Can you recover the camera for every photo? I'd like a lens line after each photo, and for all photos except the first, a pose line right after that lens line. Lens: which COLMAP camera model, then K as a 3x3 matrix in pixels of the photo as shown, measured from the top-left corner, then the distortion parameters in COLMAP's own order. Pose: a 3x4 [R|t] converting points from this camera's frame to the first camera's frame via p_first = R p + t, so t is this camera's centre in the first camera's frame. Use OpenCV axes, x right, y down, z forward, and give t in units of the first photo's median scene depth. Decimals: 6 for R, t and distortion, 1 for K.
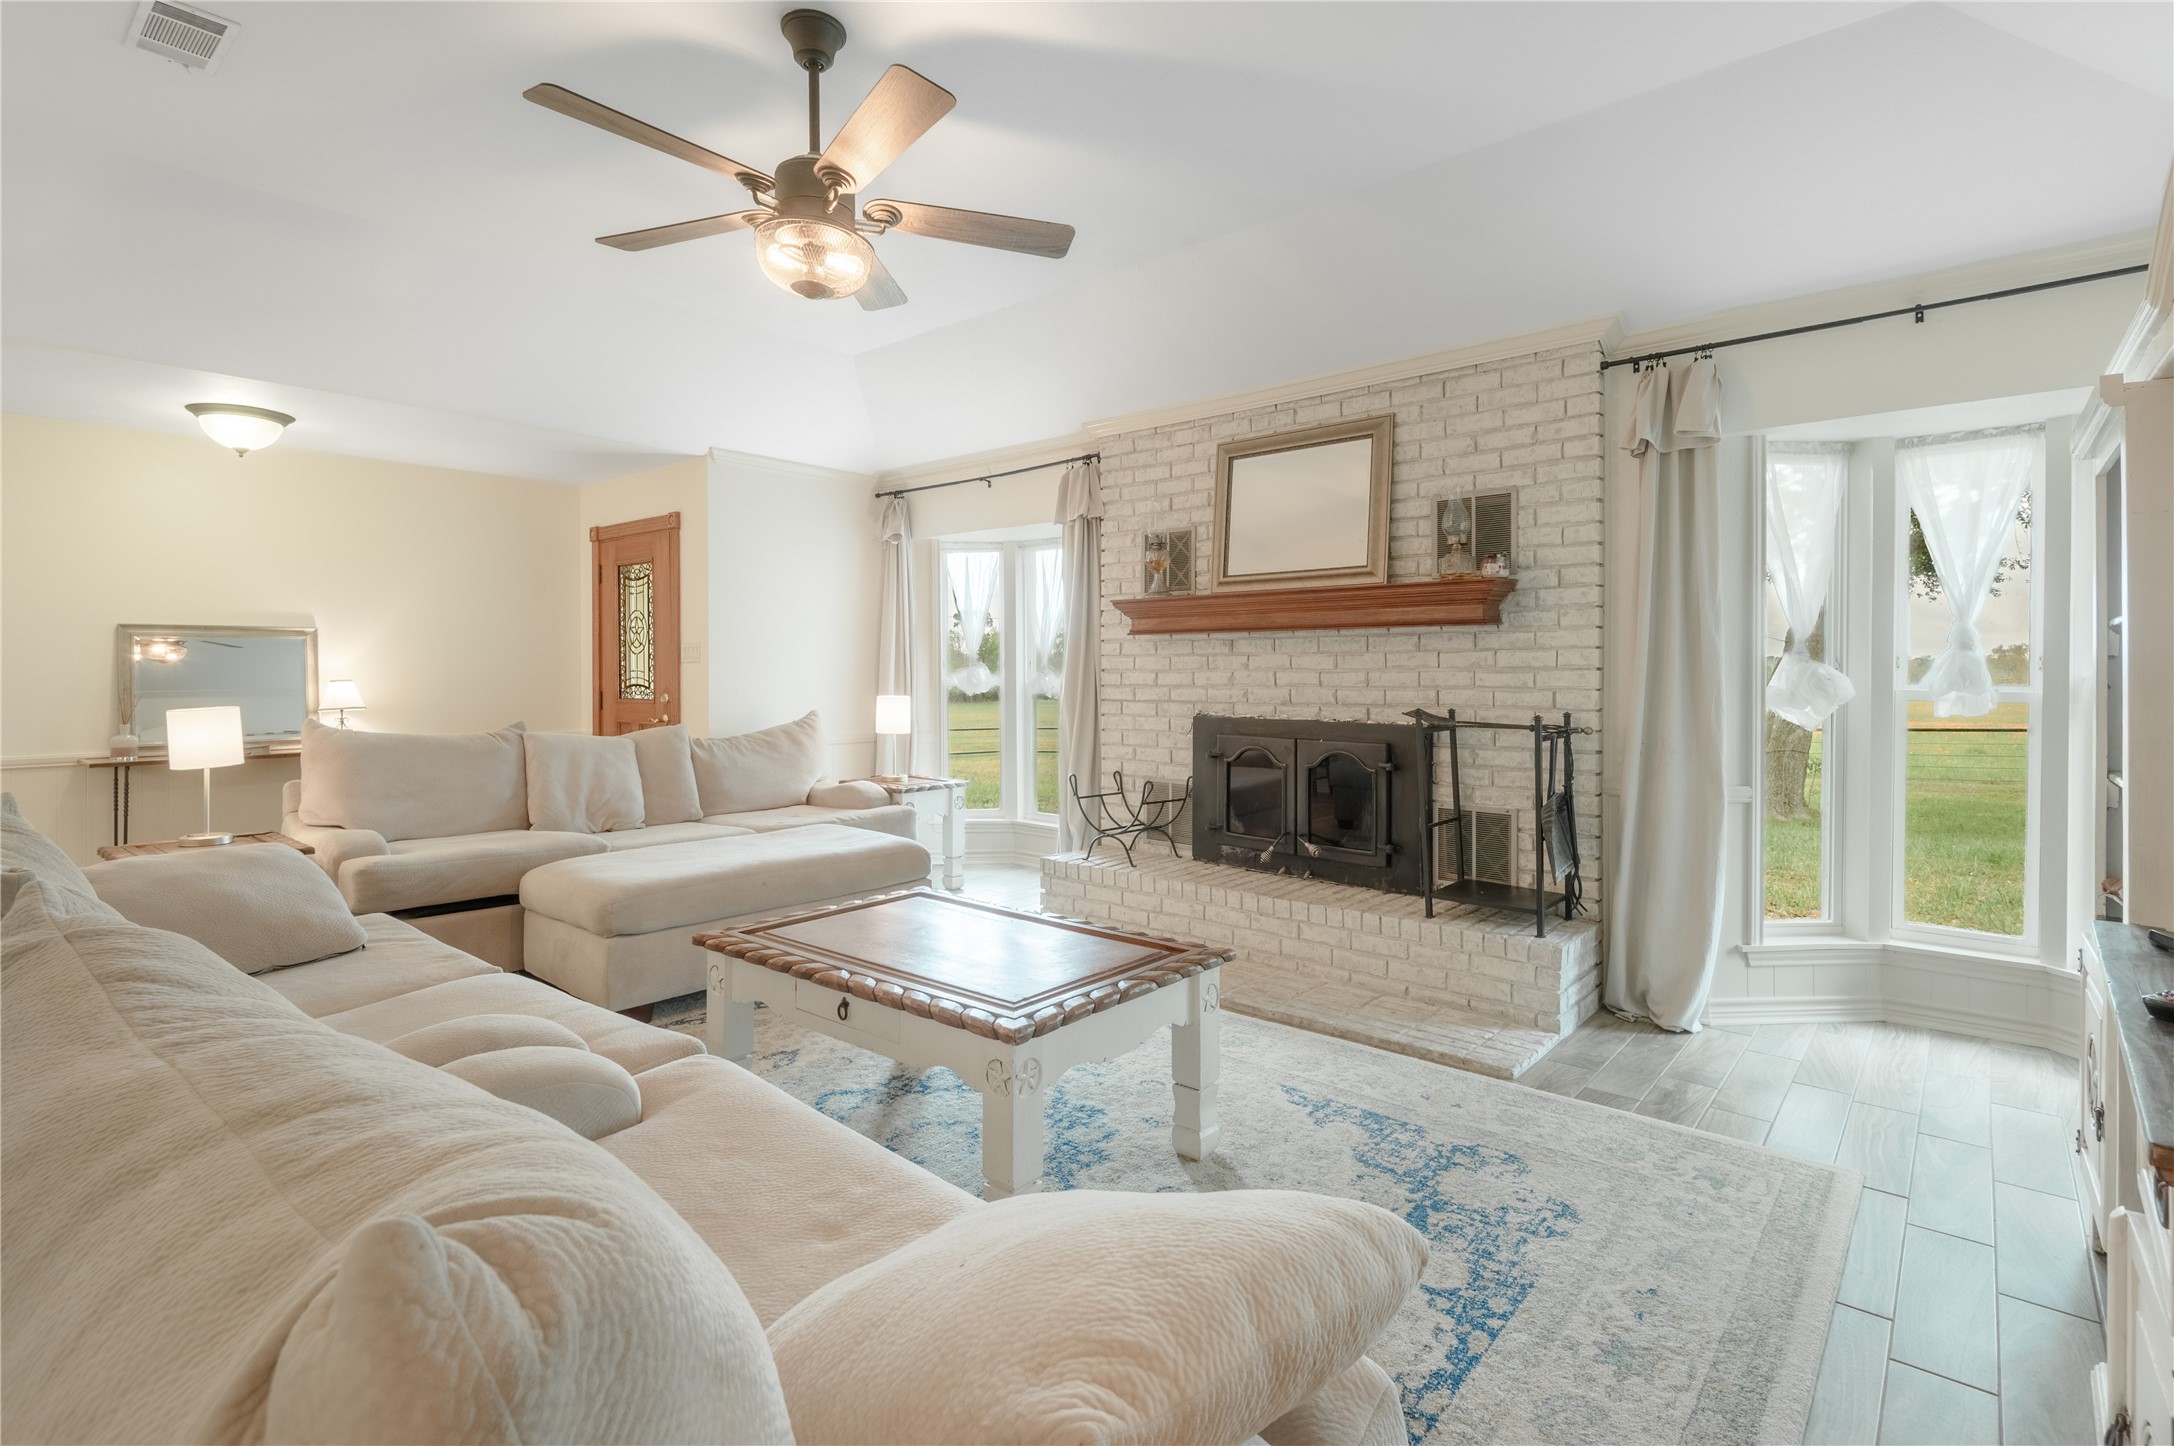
lens RADIAL K [[1008.3, 0, 1073.9], [0, 1008.3, 671.0], [0, 0, 1]] dist [0.020901, -0.001049]
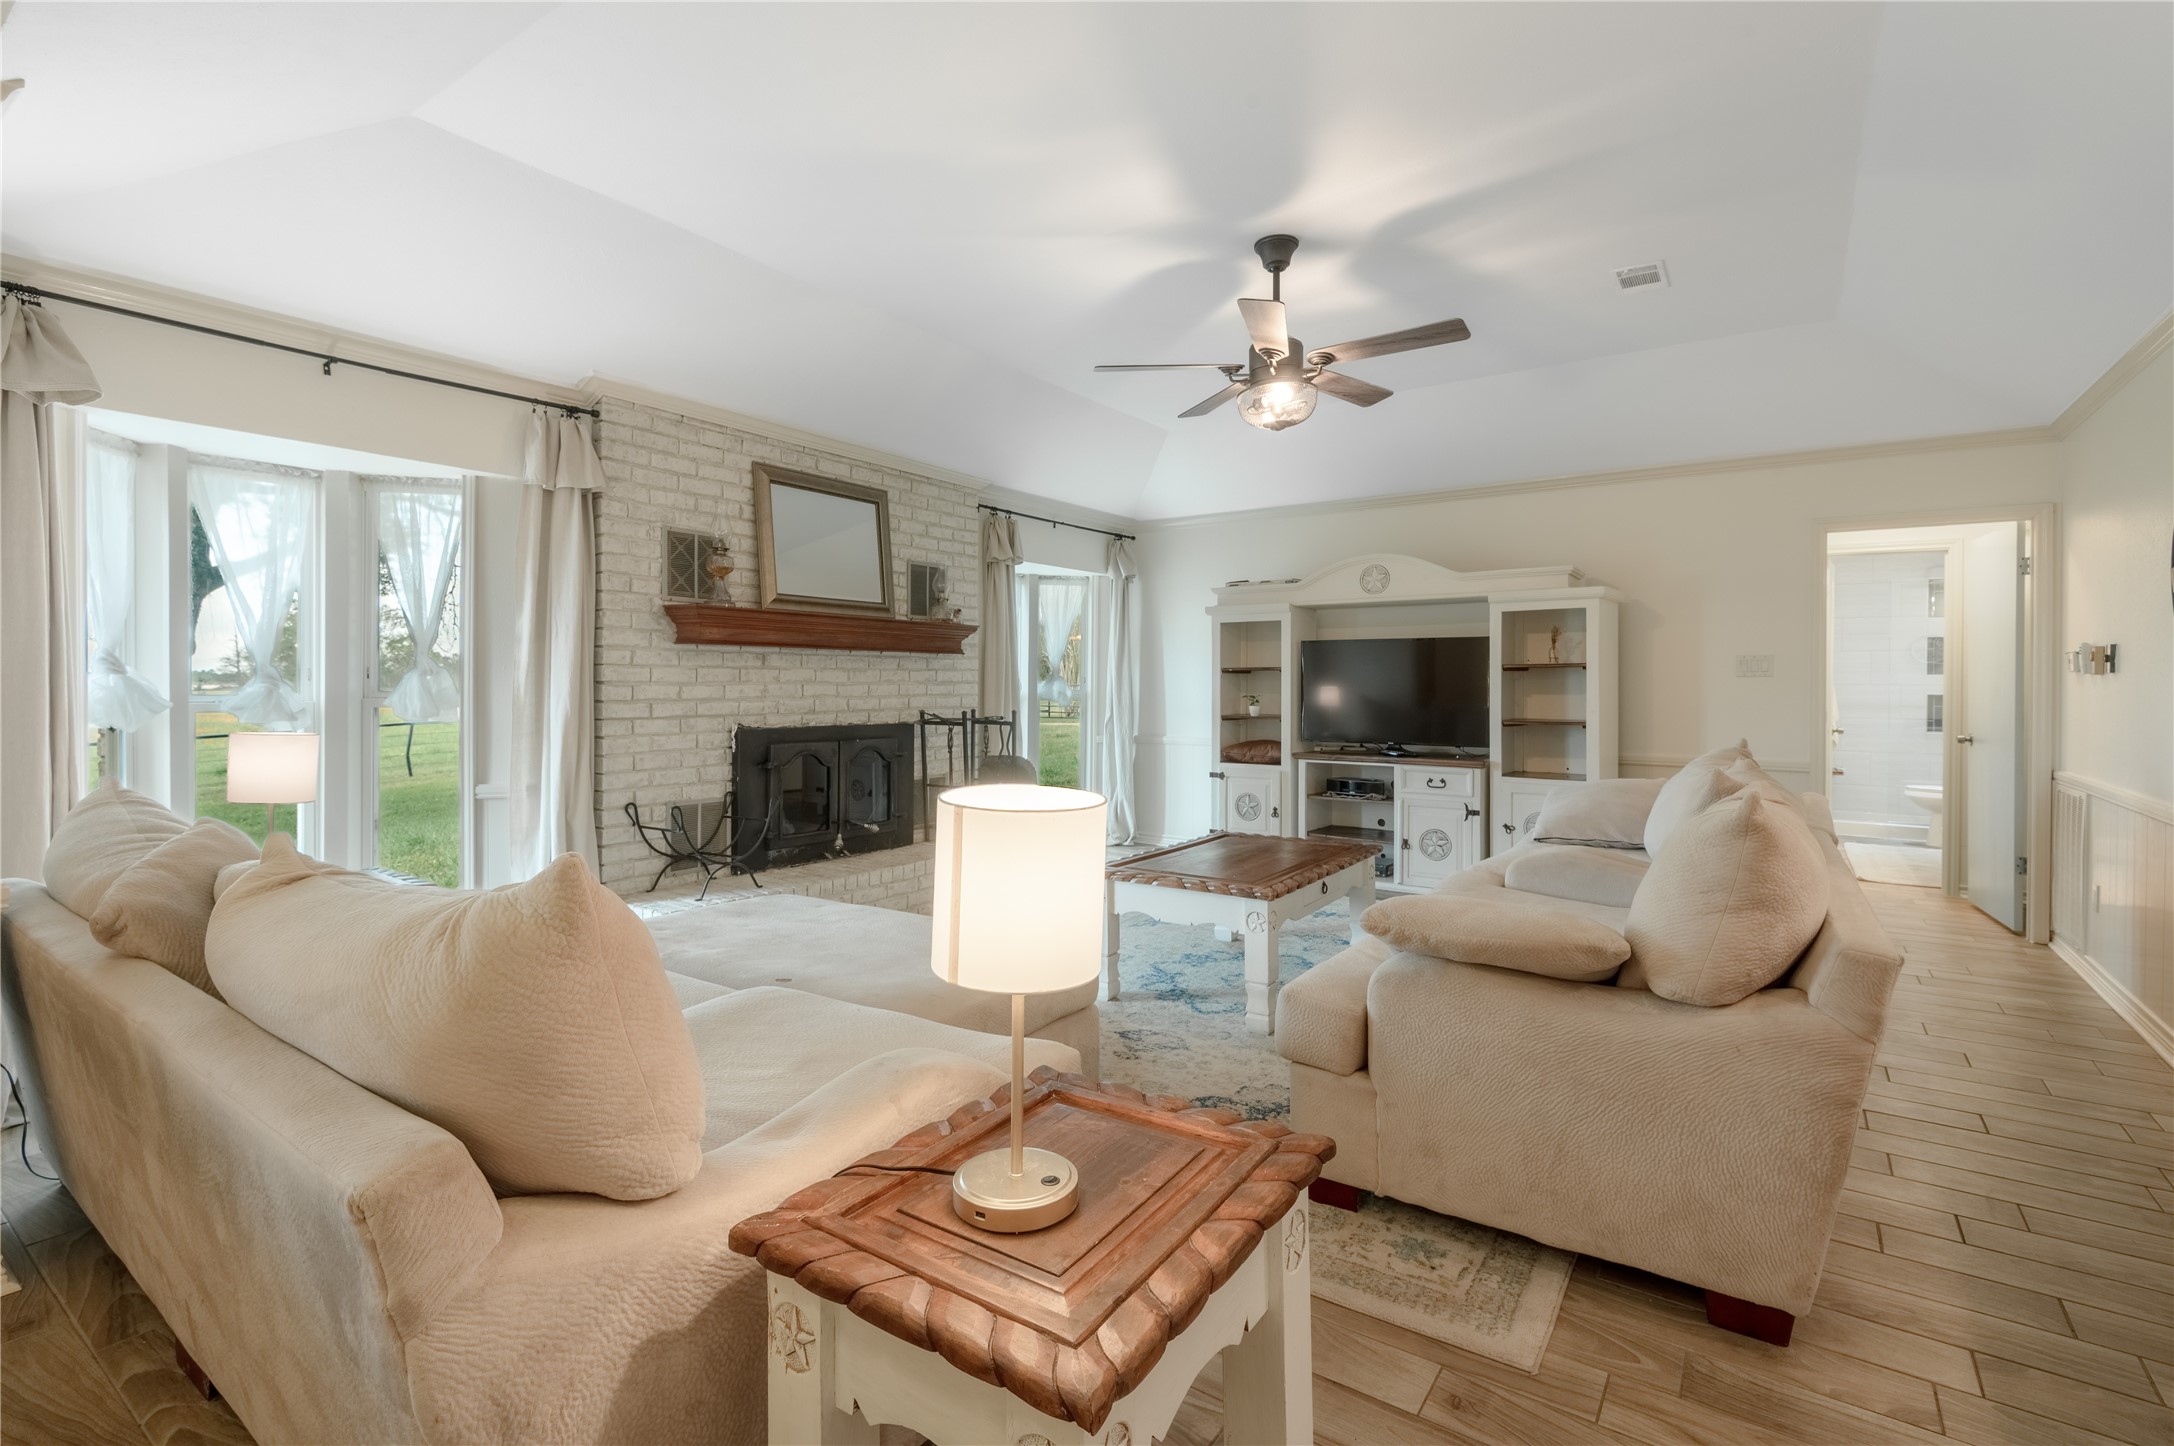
lens RADIAL K [[1008.3, 0, 1077.9], [0, 1008.3, 688.5], [0, 0, 1]] dist [0.020901, -0.001049]
pose [[-0.112178, -0.004335, 0.993679, -0.930142], [-0.000821, 0.999991, 0.004269, 0.000100], [-0.993688, -0.000337, -0.112180, 0.805405]]
